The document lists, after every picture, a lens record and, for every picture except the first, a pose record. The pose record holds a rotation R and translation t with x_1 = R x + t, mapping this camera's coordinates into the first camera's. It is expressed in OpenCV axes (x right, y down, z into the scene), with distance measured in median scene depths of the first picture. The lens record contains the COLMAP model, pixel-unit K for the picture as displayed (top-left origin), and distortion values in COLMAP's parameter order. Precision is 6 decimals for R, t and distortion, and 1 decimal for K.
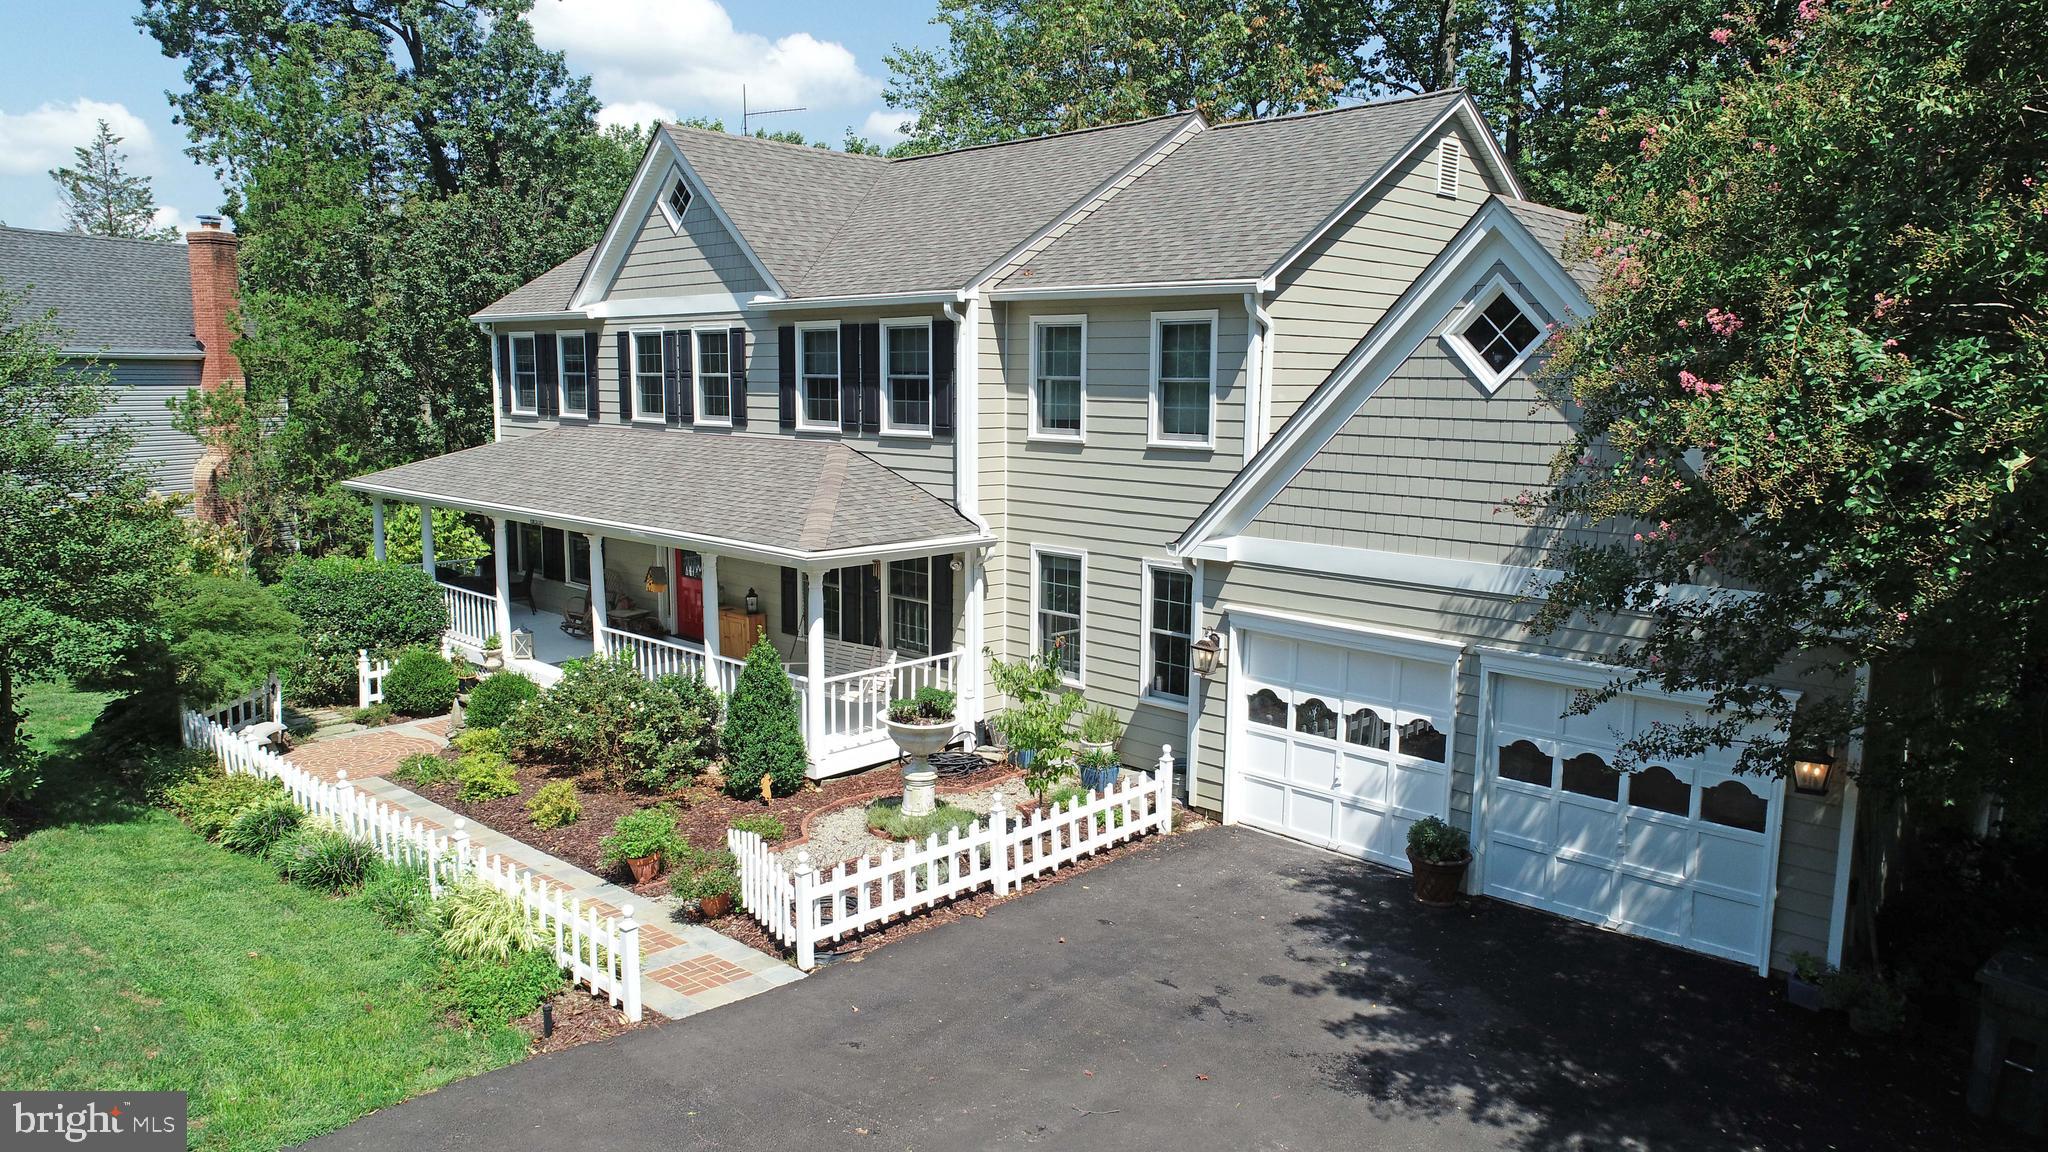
lens RADIAL K [[1364.7, 0, 1021.5], [0, 1364.7, 581.2], [0, 0, 1]] dist [-0.008322, 0.000315]
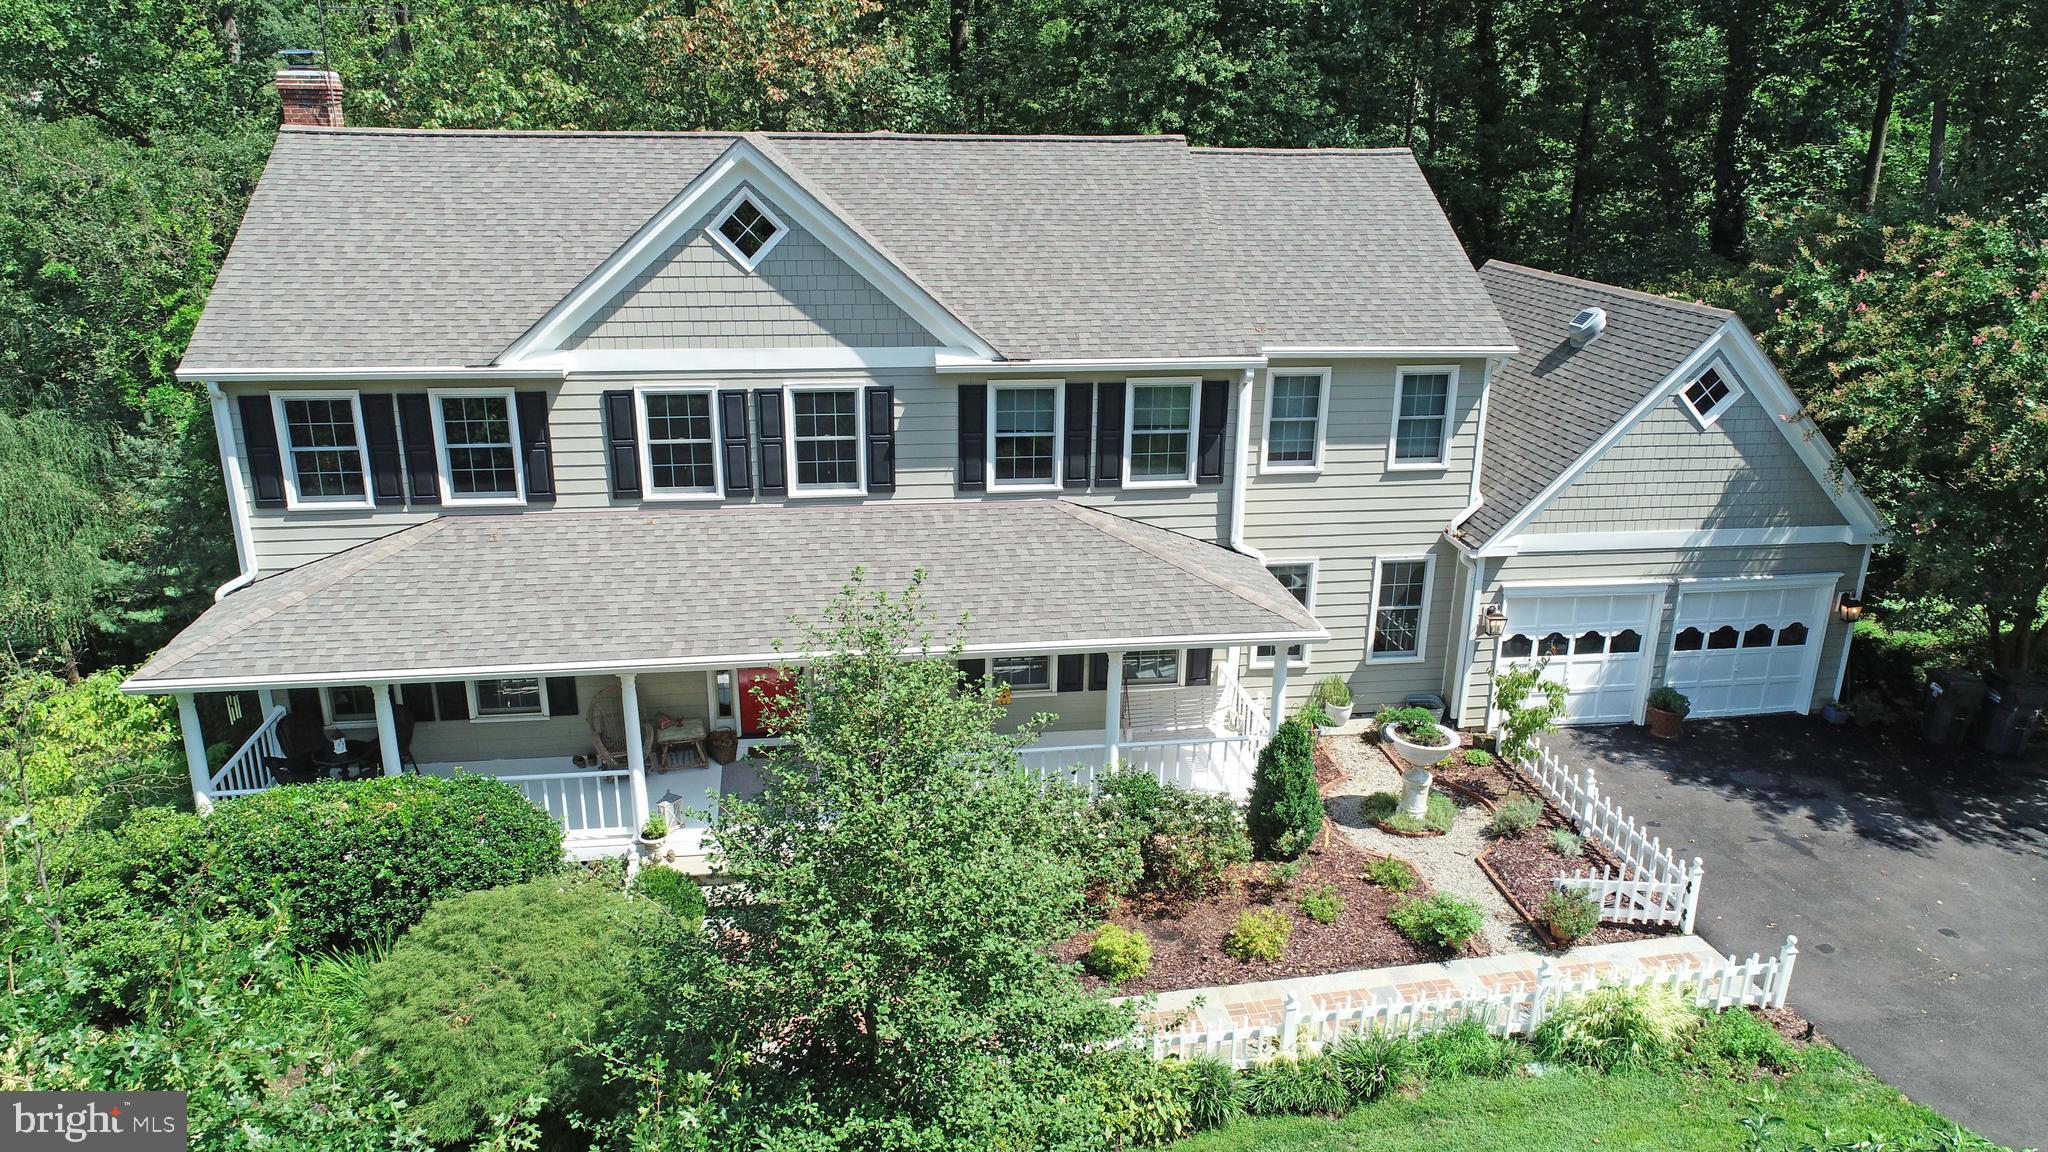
lens RADIAL K [[1364.7, 0, 1023.4], [0, 1364.7, 584.2], [0, 0, 1]] dist [-0.008322, 0.000315]
pose [[0.609620, -0.258680, 0.749299, -1.019458], [0.111933, 0.963876, 0.241691, -0.320149], [-0.784751, -0.063468, 0.616553, 0.453783]]
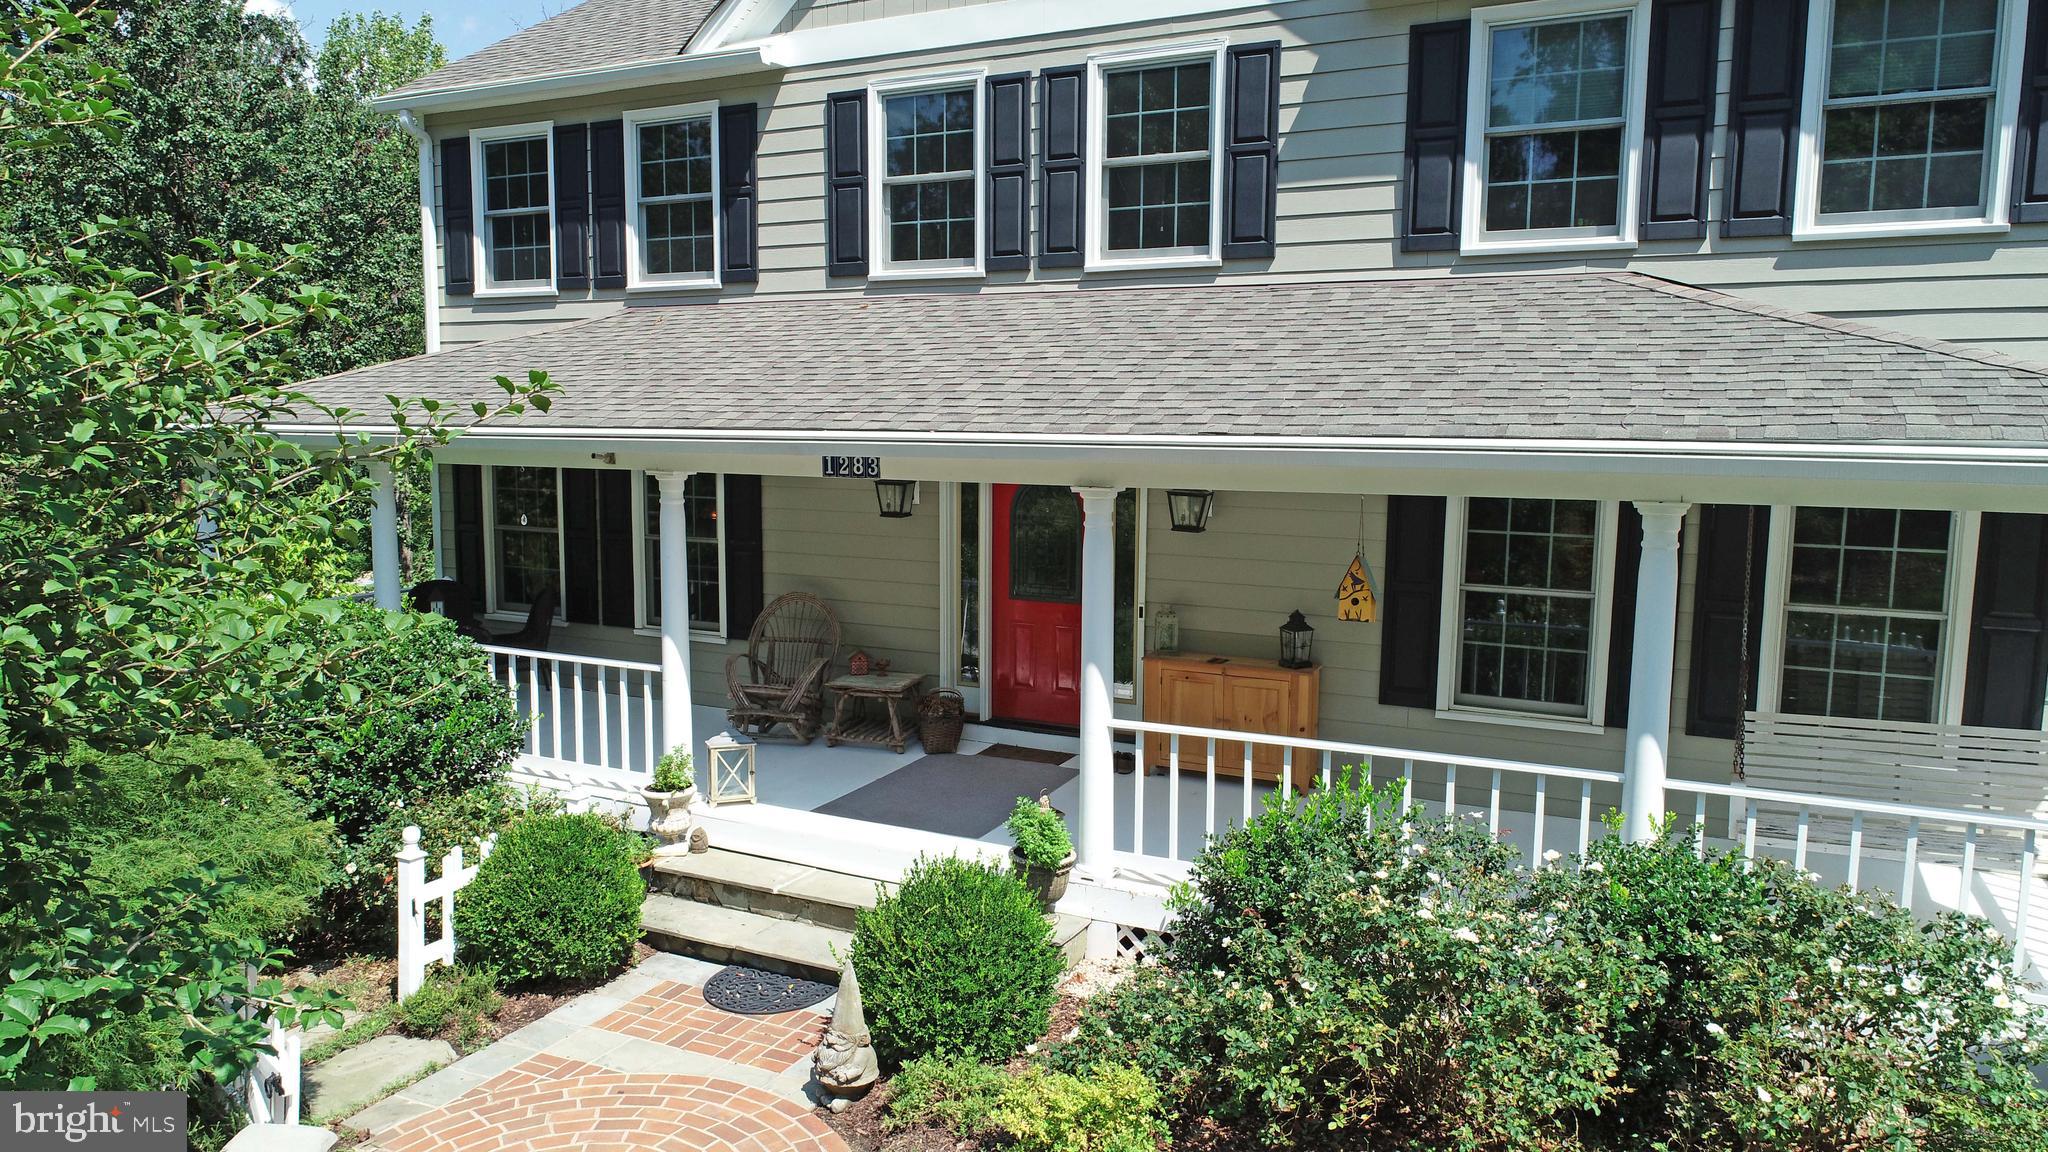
lens RADIAL K [[1364.7, 0, 1020.8], [0, 1364.7, 582.7], [0, 0, 1]] dist [-0.008322, 0.000315]
pose [[0.953277, -0.038395, 0.299649, -0.515520], [0.045487, 0.998825, -0.016726, -0.001305], [-0.298655, 0.029575, 0.953903, 0.715562]]
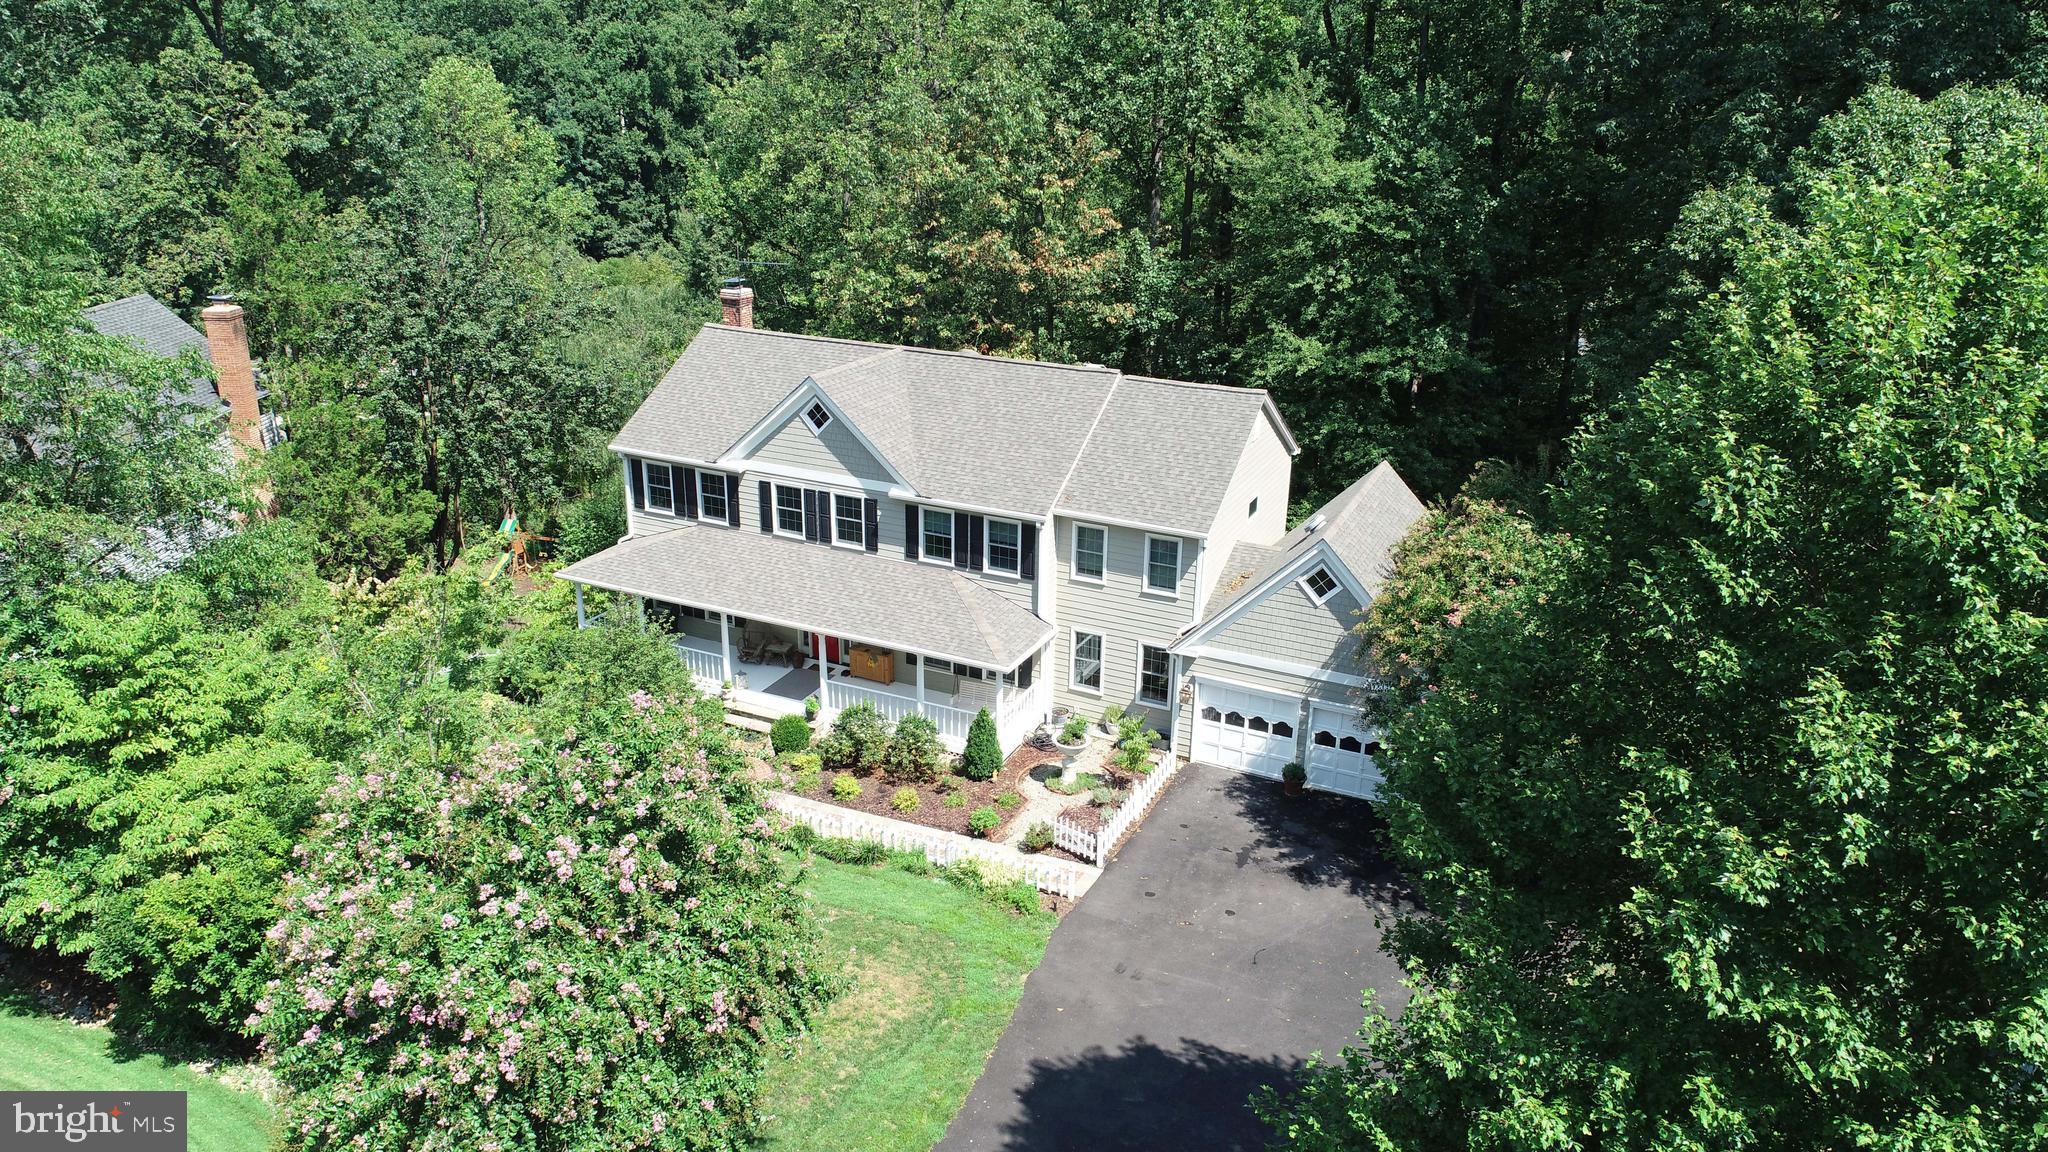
lens RADIAL K [[1364.7, 0, 1023.6], [0, 1364.7, 578.8], [0, 0, 1]] dist [-0.008322, 0.000315]
pose [[0.944323, -0.106400, 0.311341, -0.699156], [0.038296, 0.975381, 0.217177, -0.553394], [-0.326784, -0.193162, 0.925149, -0.849718]]
